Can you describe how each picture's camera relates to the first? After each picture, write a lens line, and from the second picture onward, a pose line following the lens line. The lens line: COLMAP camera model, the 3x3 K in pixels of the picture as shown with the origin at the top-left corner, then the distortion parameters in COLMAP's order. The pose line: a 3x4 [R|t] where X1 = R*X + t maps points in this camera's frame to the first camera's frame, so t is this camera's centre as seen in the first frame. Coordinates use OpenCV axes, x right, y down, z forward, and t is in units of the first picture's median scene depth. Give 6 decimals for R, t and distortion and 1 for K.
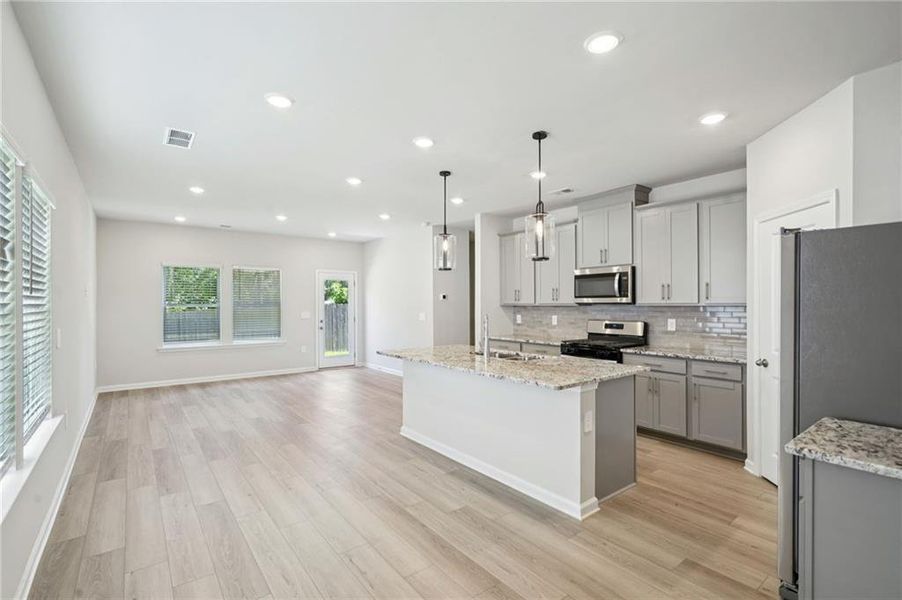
lens RADIAL K [[414.2, 0, 450.5], [0, 414.2, 303.2], [0, 0, 1]] dist [0.000154, 0.000051]
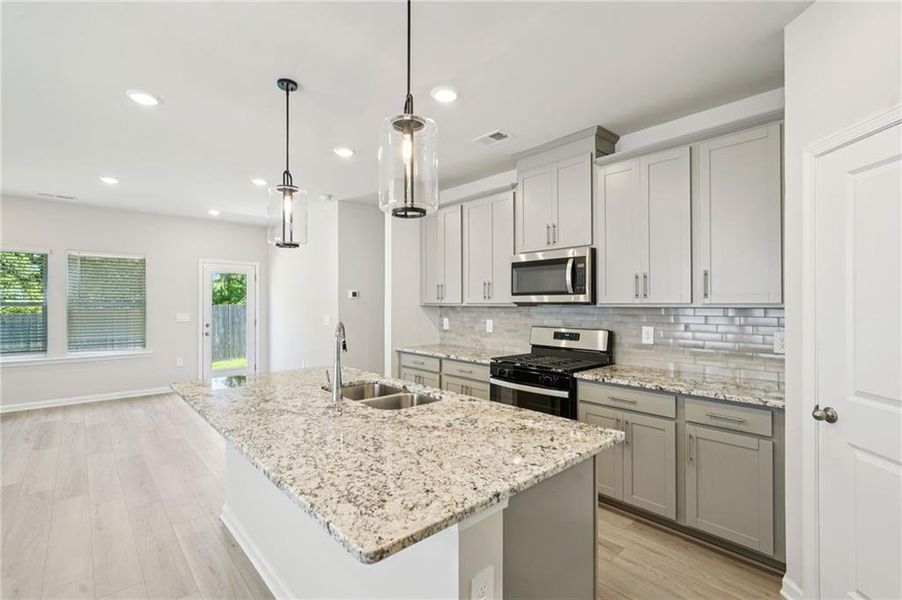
lens RADIAL K [[410.5, 0, 451.0], [0, 410.5, 300.0], [0, 0, 1]] dist [-0.000282, 0.000293]
pose [[0.996830, 0.003192, 0.079495, 0.152159], [-0.002651, 0.999973, -0.006907, 0.000072], [-0.079515, 0.006674, 0.996811, 0.339830]]
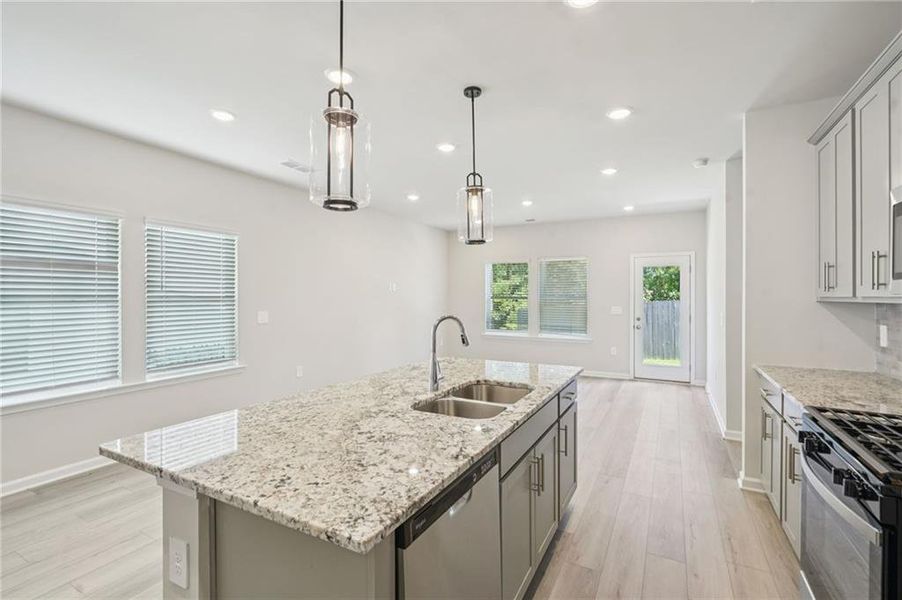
lens RADIAL K [[412.6, 0, 444.5], [0, 412.6, 298.2], [0, 0, 1]] dist [-0.001251, 0.000215]
pose [[0.399129, 0.005454, -0.916879, 0.475502], [-0.001686, 0.999985, 0.005214, 0.000541], [0.916893, -0.000535, 0.399132, 0.608437]]
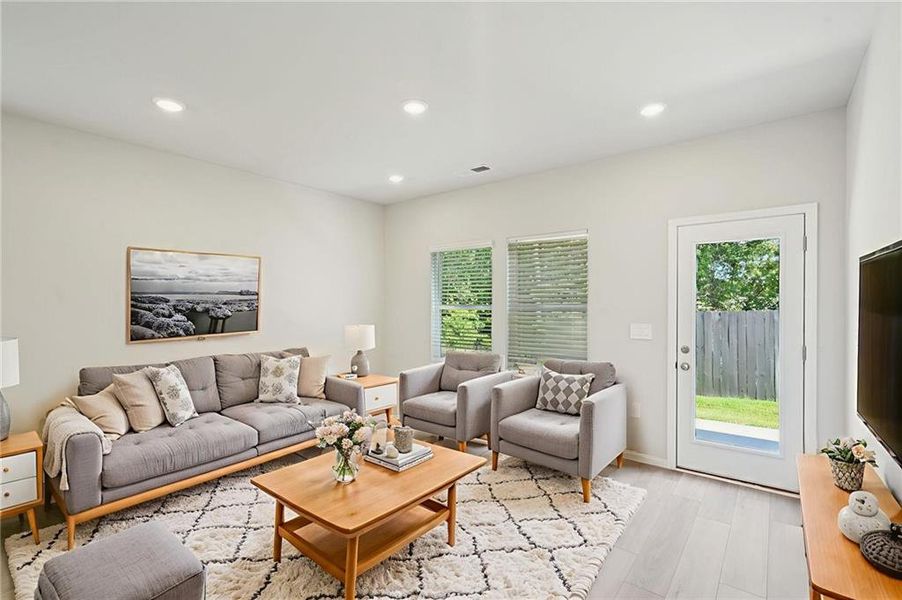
lens RADIAL K [[406.5, 0, 446.3], [0, 406.5, 307.2], [0, 0, 1]] dist [-0.002976, -0.000277]
pose [[0.230615, 0.009275, -0.973001, 0.022943], [-0.000930, 0.999956, 0.009312, -0.000606], [0.973045, -0.001242, 0.230613, 1.226644]]
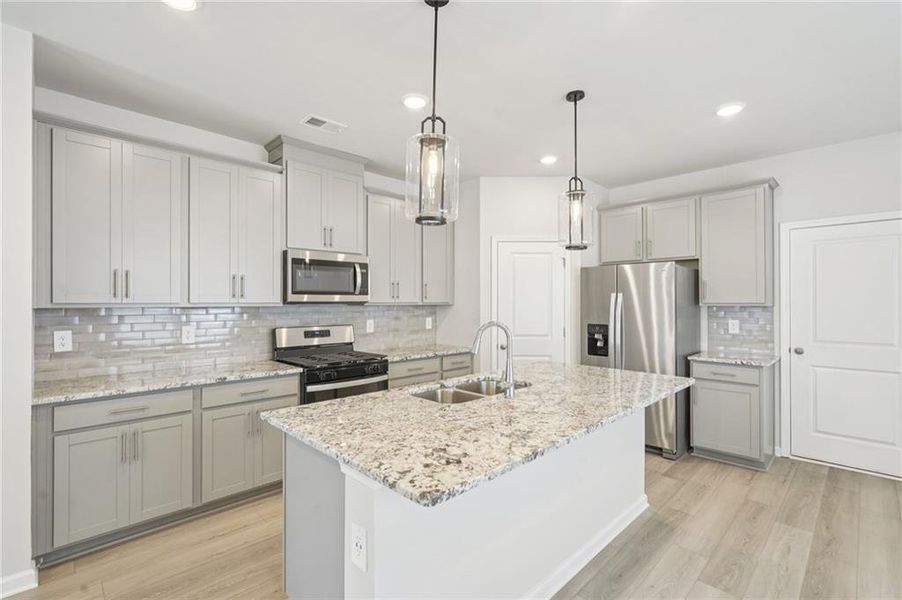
lens RADIAL K [[410.5, 0, 451.0], [0, 410.5, 300.0], [0, 0, 1]] dist [-0.000282, 0.000293]
pose [[-0.116825, 0.011328, 0.993088, -0.368869], [0.003744, 0.999933, -0.010966, 0.004725], [-0.993145, 0.002437, -0.116859, 0.889633]]
